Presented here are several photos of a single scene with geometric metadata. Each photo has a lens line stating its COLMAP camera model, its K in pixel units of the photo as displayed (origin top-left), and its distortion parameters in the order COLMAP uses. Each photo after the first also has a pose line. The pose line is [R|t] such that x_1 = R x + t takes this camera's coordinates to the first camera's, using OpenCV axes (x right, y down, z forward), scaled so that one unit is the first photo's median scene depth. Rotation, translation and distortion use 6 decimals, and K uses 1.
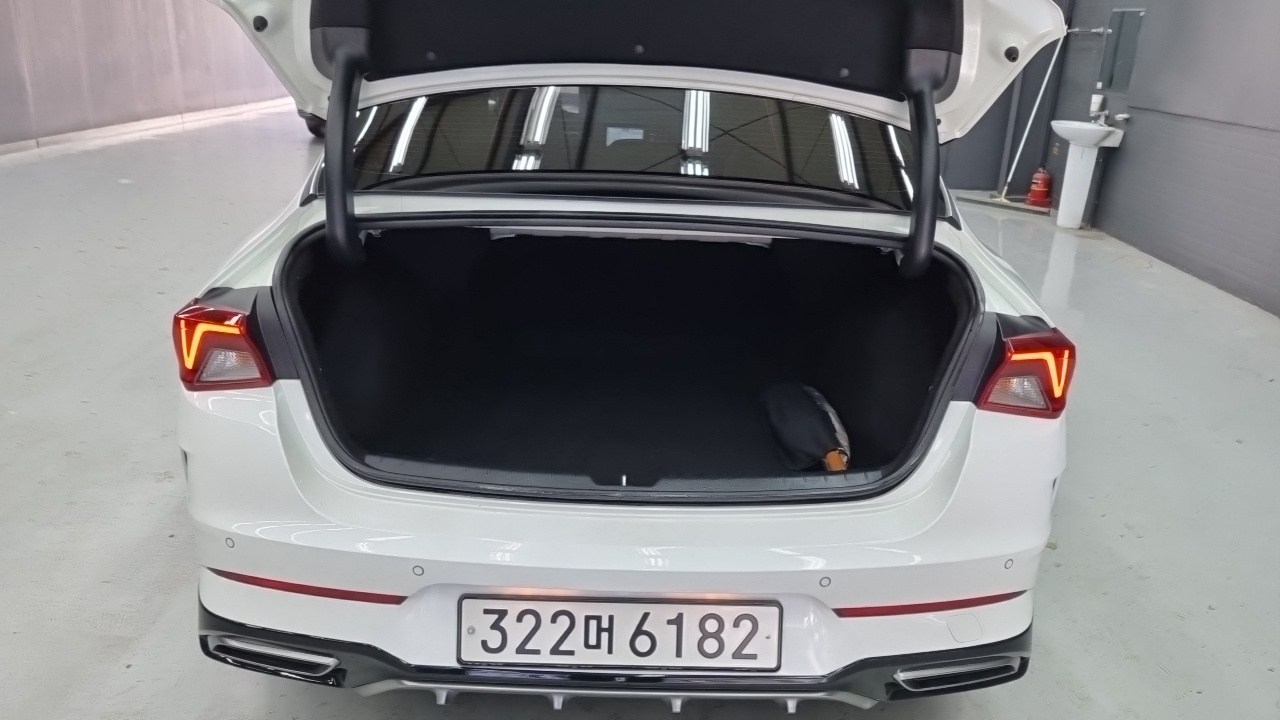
lens RADIAL K [[849.9, 0, 648.2], [0, 849.9, 351.9], [0, 0, 1]] dist [0.035414, -0.002404]
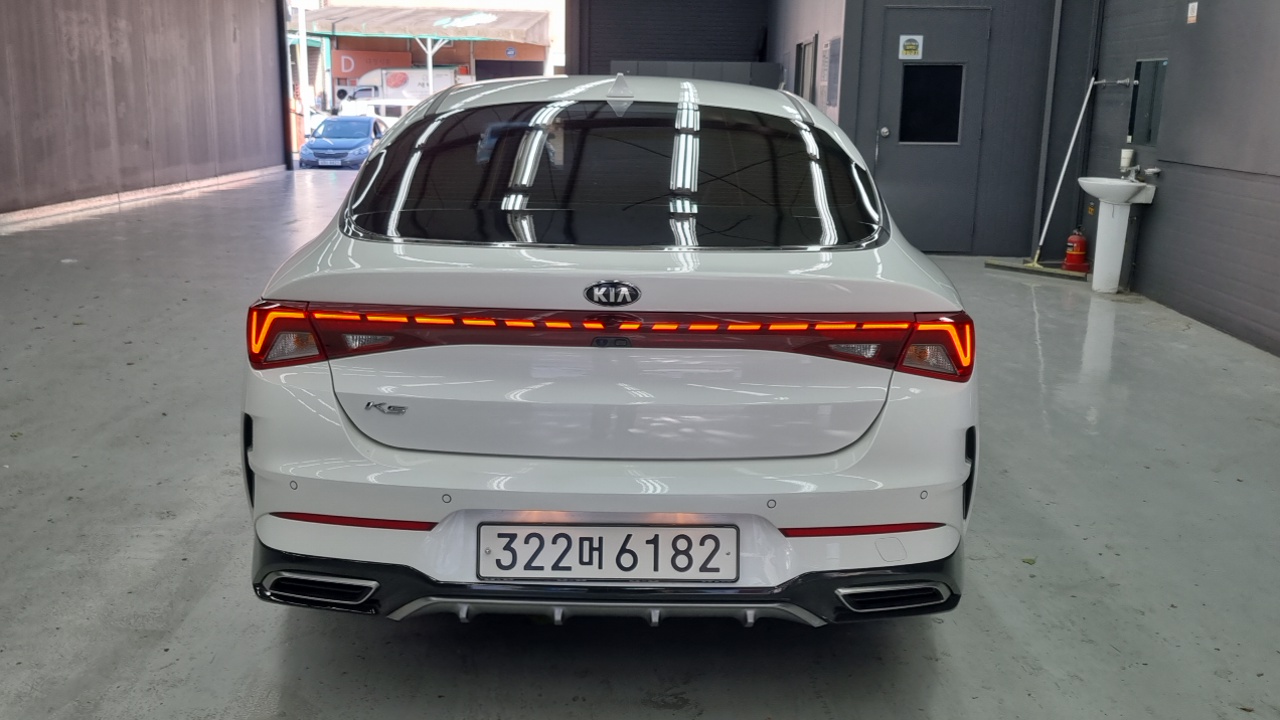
lens RADIAL K [[977.4, 0, 640.0], [0, 977.4, 360.0], [0, 0, 1]] dist [0.040590, -0.005189]
pose [[0.999838, -0.017301, -0.004895, 0.024973], [0.016774, 0.995557, -0.092657, 0.184162], [0.006476, 0.092560, 0.995686, -0.435353]]
